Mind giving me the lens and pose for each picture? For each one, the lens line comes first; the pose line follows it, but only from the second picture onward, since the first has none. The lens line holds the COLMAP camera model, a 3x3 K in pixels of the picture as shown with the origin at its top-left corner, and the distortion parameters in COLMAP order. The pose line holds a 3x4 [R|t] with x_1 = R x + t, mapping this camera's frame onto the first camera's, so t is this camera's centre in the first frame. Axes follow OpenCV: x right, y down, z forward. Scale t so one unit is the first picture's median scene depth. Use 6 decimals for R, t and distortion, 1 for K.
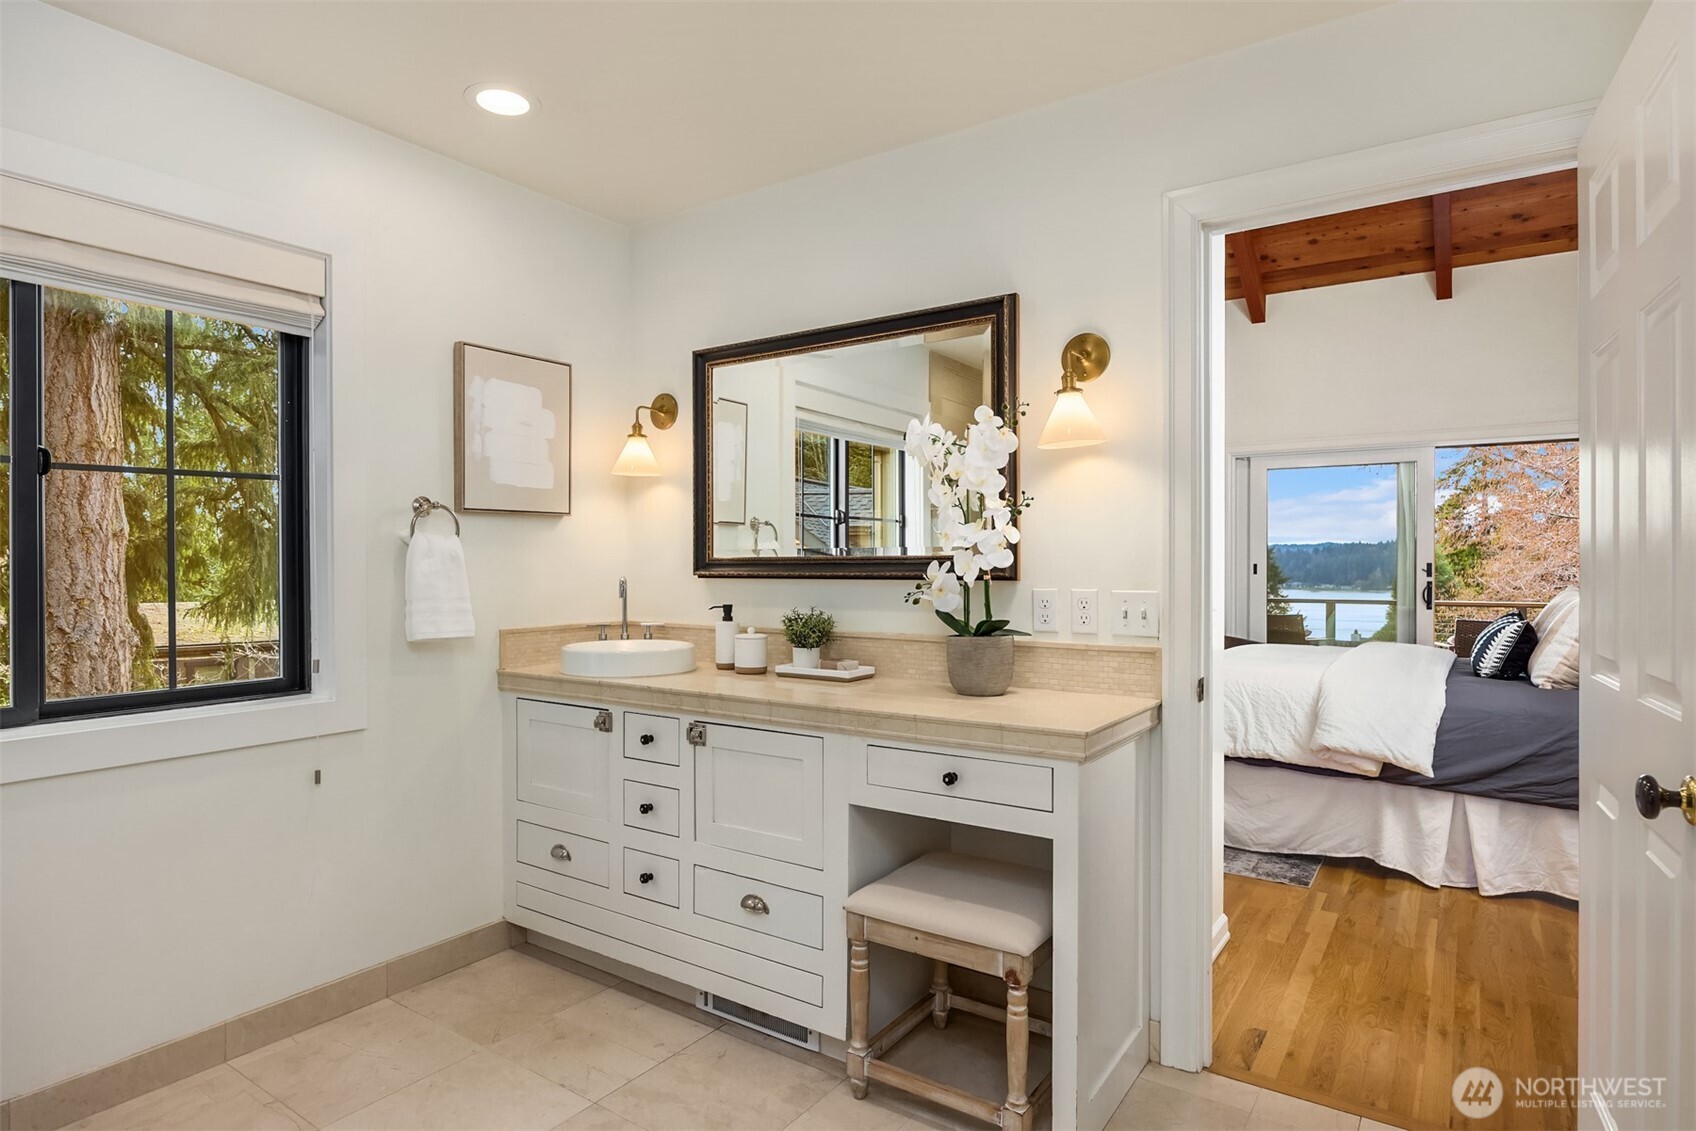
lens RADIAL K [[939.7, 0, 847.7], [0, 939.7, 562.3], [0, 0, 1]] dist [-0.007502, -0.002108]
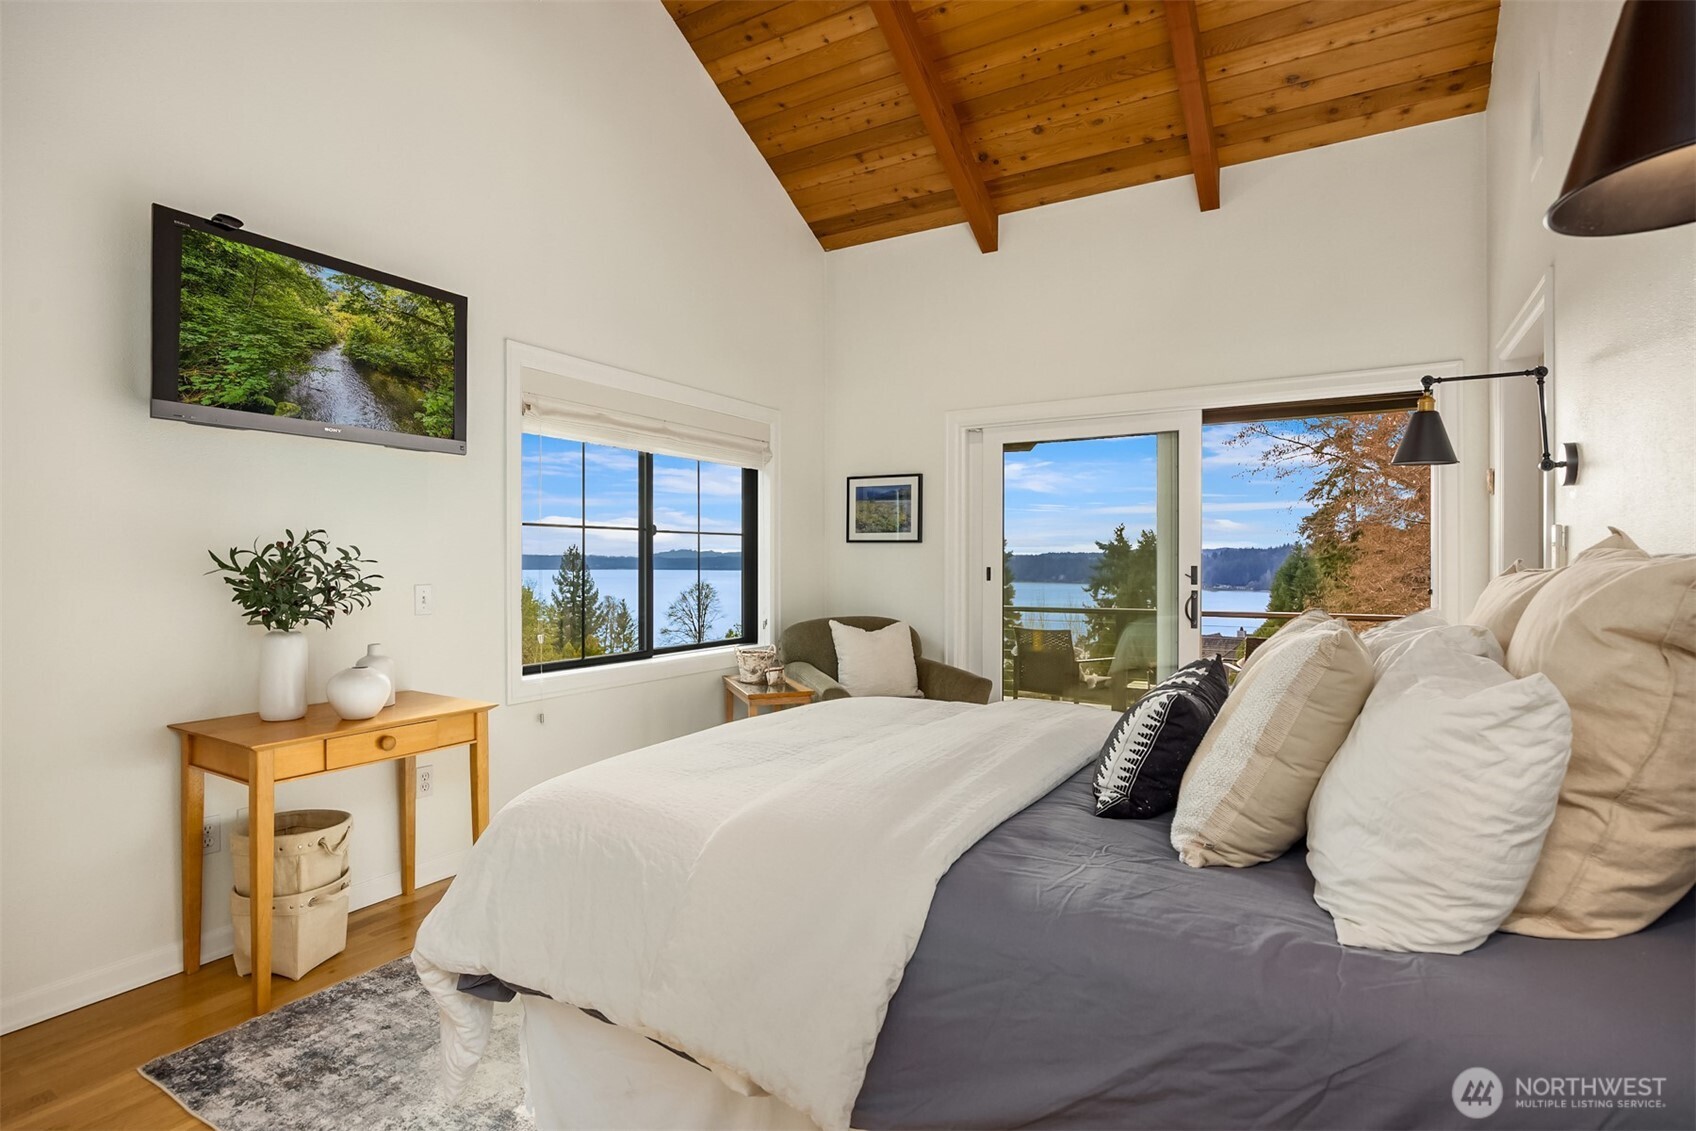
lens RADIAL K [[866.8, 0, 845.1], [0, 866.8, 565.8], [0, 0, 1]] dist [-0.017200, 0.000594]
pose [[0.998262, -0.002706, 0.058869, 0.305030], [0.002814, 0.999994, -0.001759, 0.001098], [-0.058864, 0.001922, 0.998264, 0.333625]]
